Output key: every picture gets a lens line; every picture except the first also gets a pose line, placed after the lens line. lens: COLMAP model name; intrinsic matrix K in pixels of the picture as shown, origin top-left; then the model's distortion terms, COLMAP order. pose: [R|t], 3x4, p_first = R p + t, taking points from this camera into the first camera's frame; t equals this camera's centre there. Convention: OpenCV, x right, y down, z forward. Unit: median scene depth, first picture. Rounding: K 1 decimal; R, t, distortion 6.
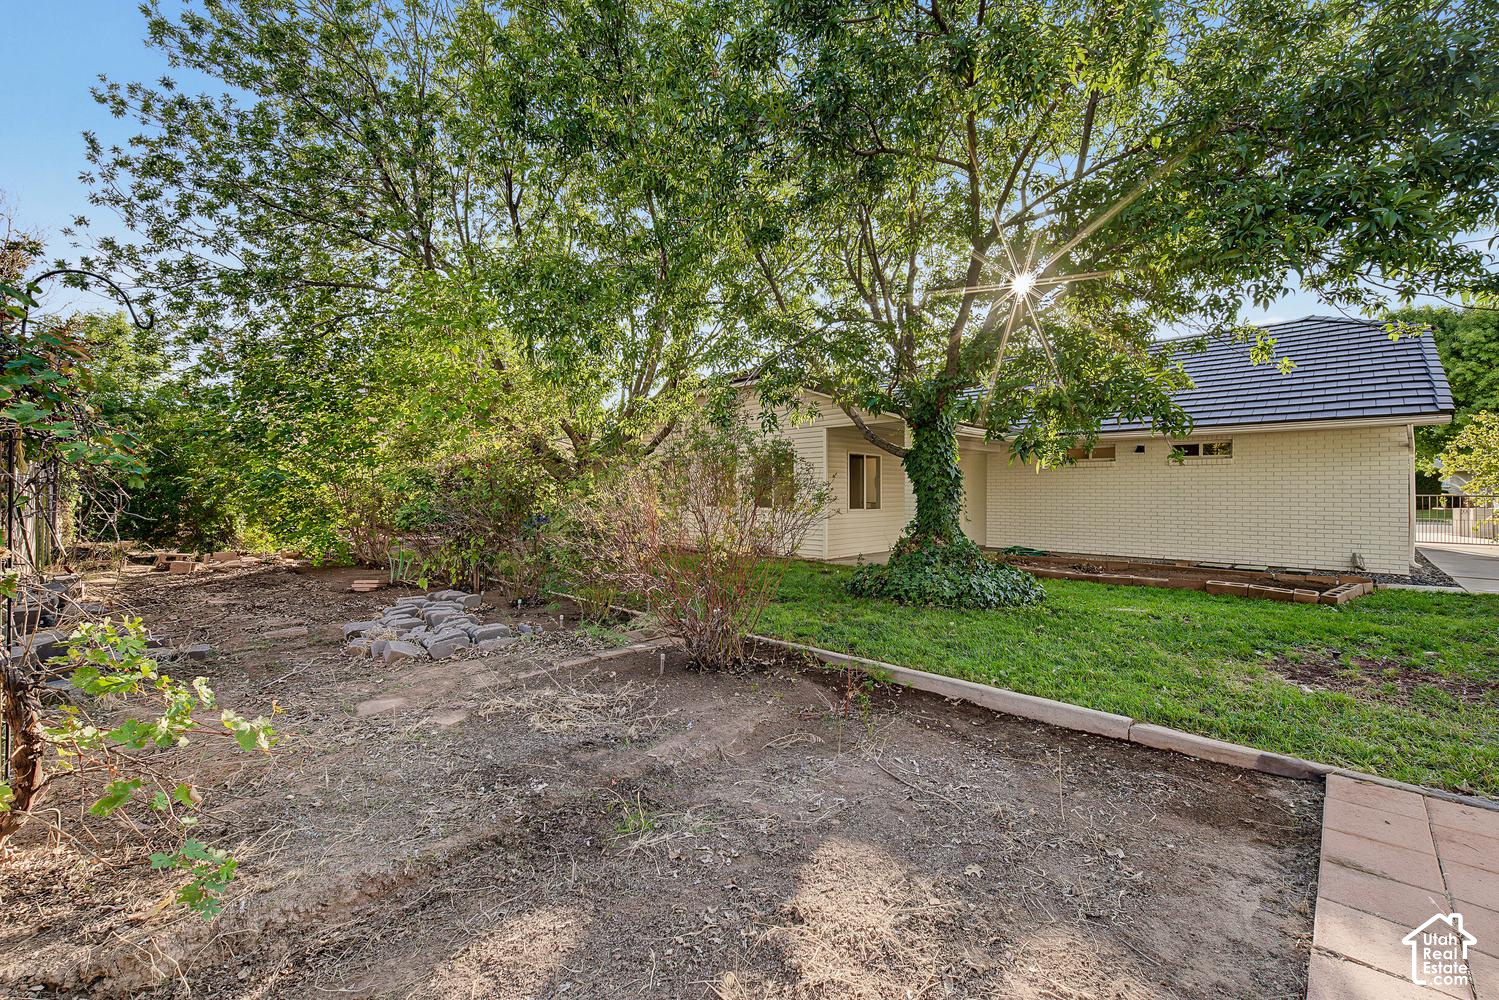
lens RADIAL K [[618.0, 0, 753.7], [0, 618.0, 495.1], [0, 0, 1]] dist [-0.002917, -0.000063]
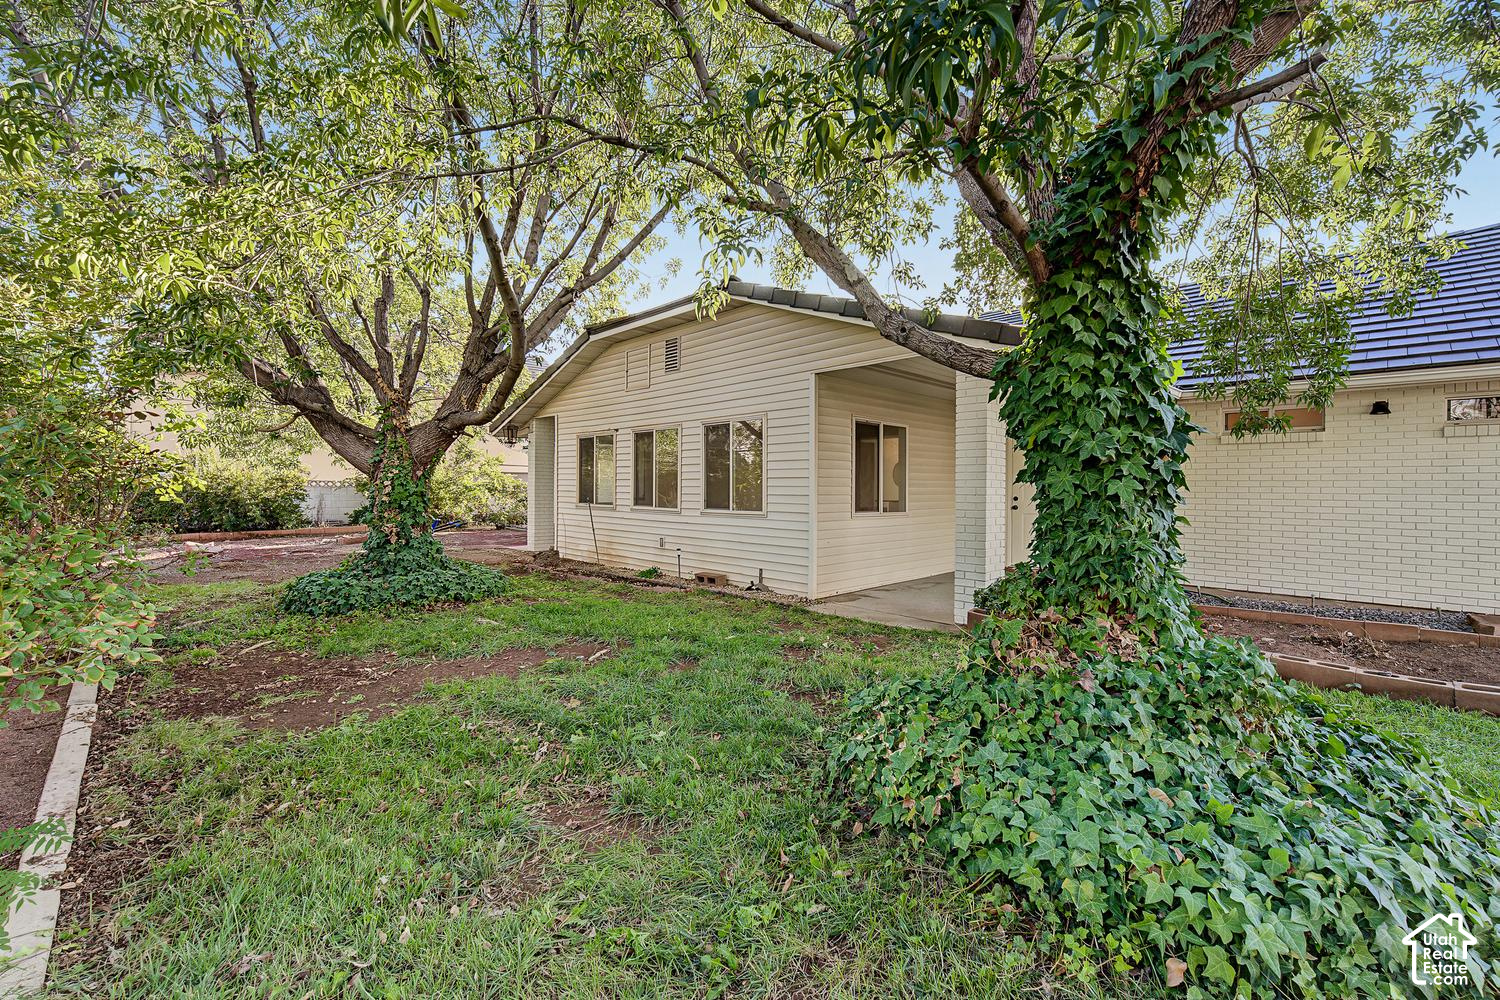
lens RADIAL K [[618.4, 0, 744.4], [0, 618.4, 498.4], [0, 0, 1]] dist [-0.002917, -0.000063]
pose [[0.999245, 0.002919, -0.038752, 0.074707], [-0.002497, 0.999937, 0.010948, 0.002151], [0.038782, -0.010843, 0.999189, 0.416386]]
